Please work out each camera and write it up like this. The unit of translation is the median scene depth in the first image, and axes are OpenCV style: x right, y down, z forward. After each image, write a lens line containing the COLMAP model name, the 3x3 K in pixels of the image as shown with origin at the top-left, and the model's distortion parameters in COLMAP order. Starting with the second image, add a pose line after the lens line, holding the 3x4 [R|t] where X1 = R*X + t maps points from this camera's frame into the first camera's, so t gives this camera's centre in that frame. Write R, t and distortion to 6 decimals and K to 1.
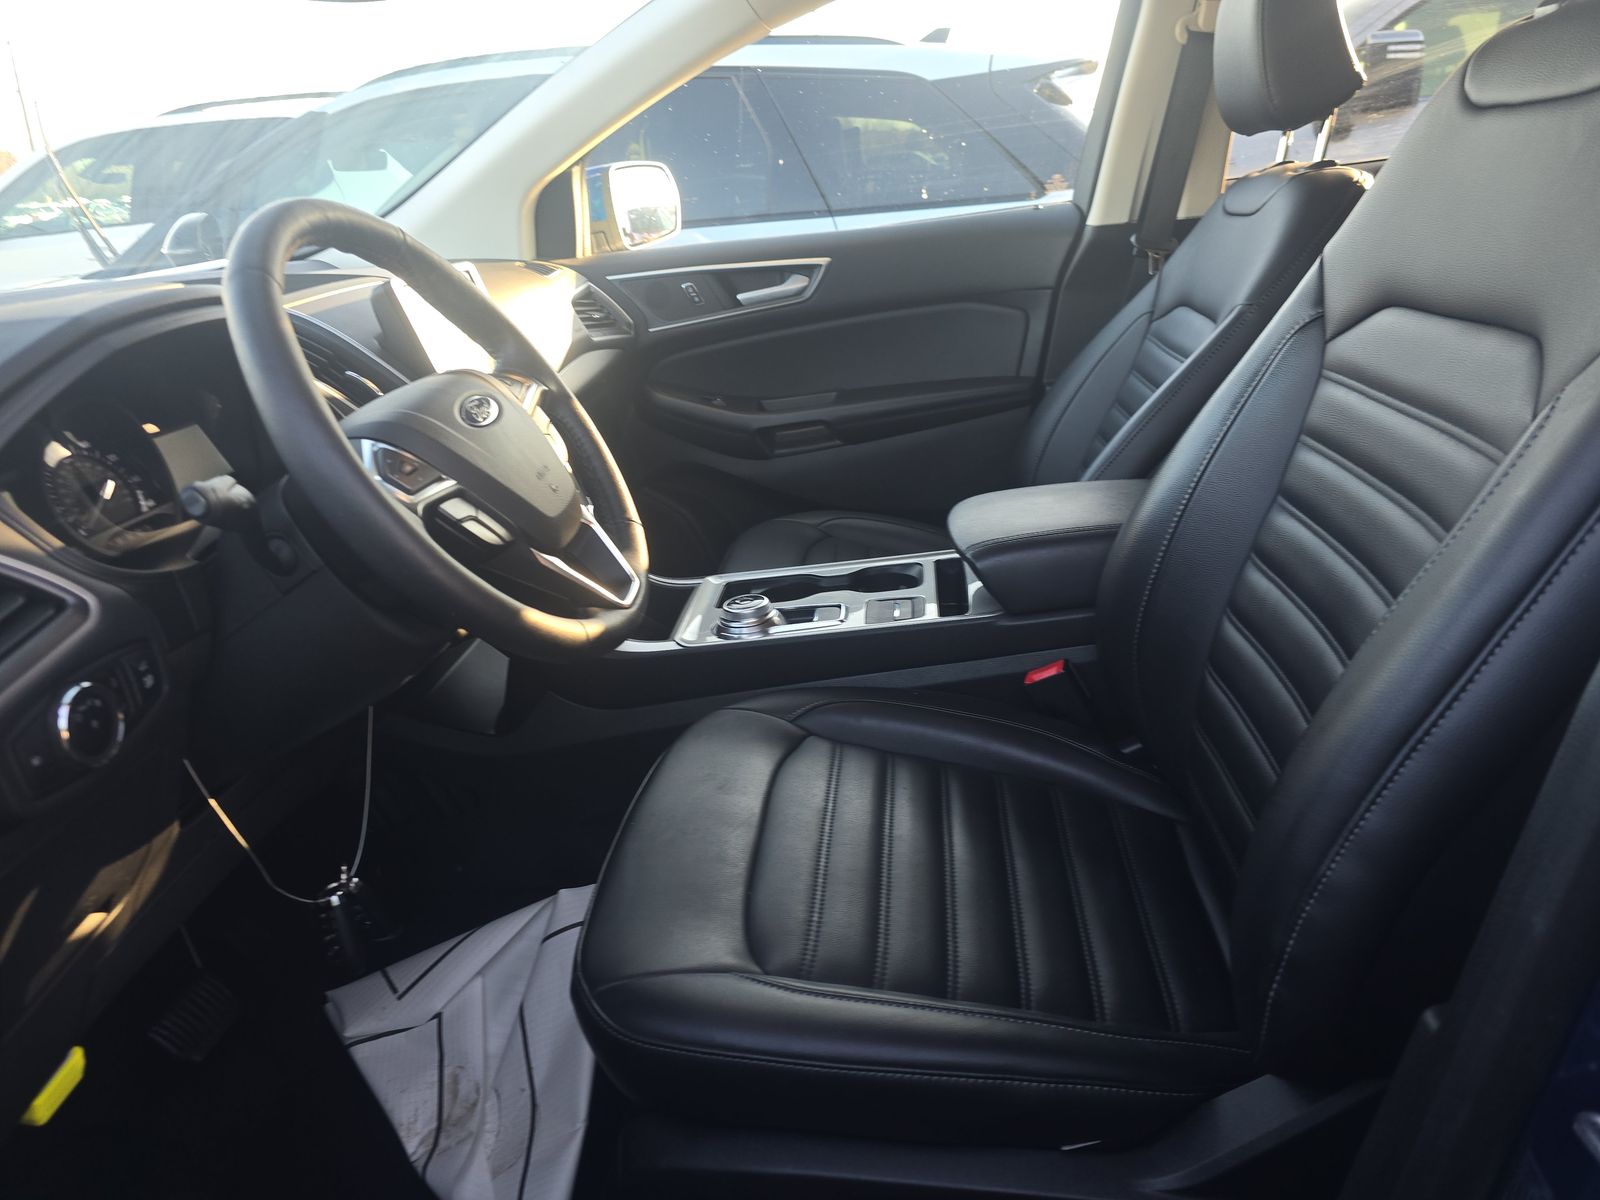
lens RADIAL K [[1046.4, 0, 800.0], [0, 1046.4, 600.0], [0, 0, 1]] dist [0.064748, -0.056028]
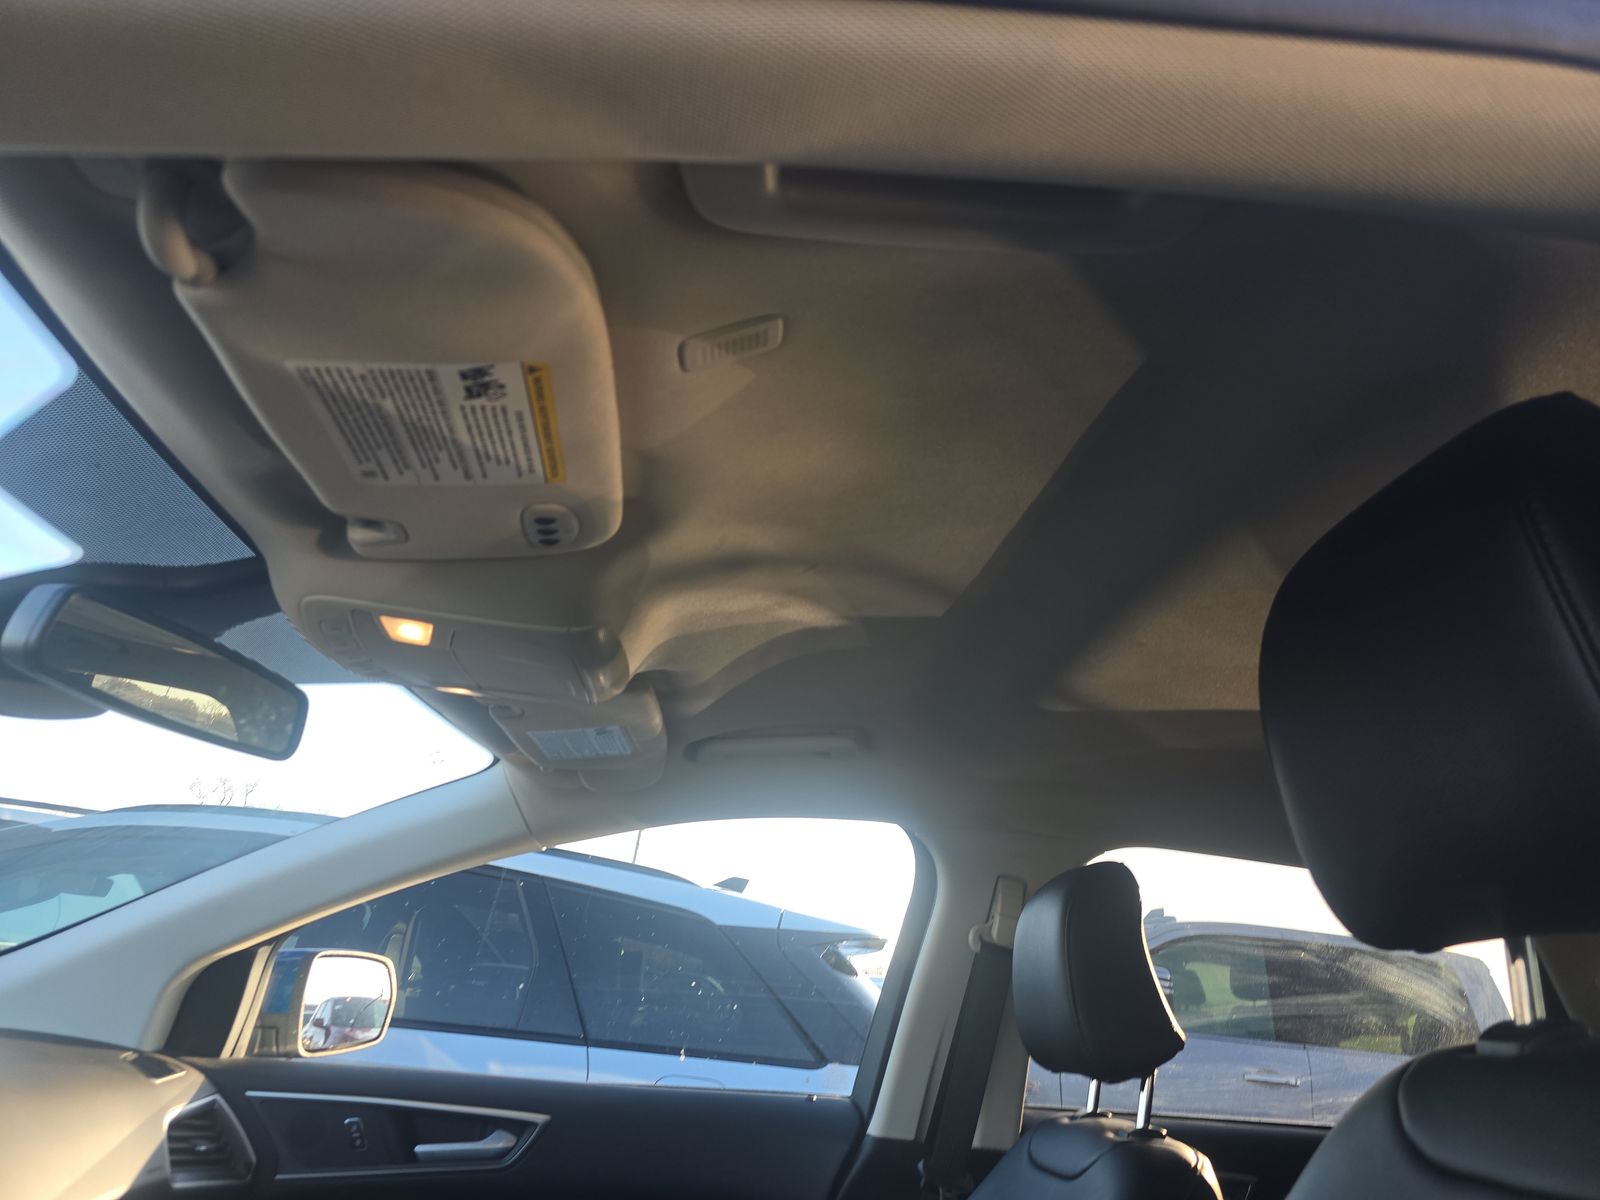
lens RADIAL K [[1046.4, 0, 800.0], [0, 1046.4, 600.0], [0, 0, 1]] dist [0.064748, -0.056028]
pose [[0.967248, 0.229494, 0.108464, 0.034548], [-0.095347, 0.724494, -0.682654, -0.082368], [-0.235246, 0.649954, 0.722647, 0.139452]]
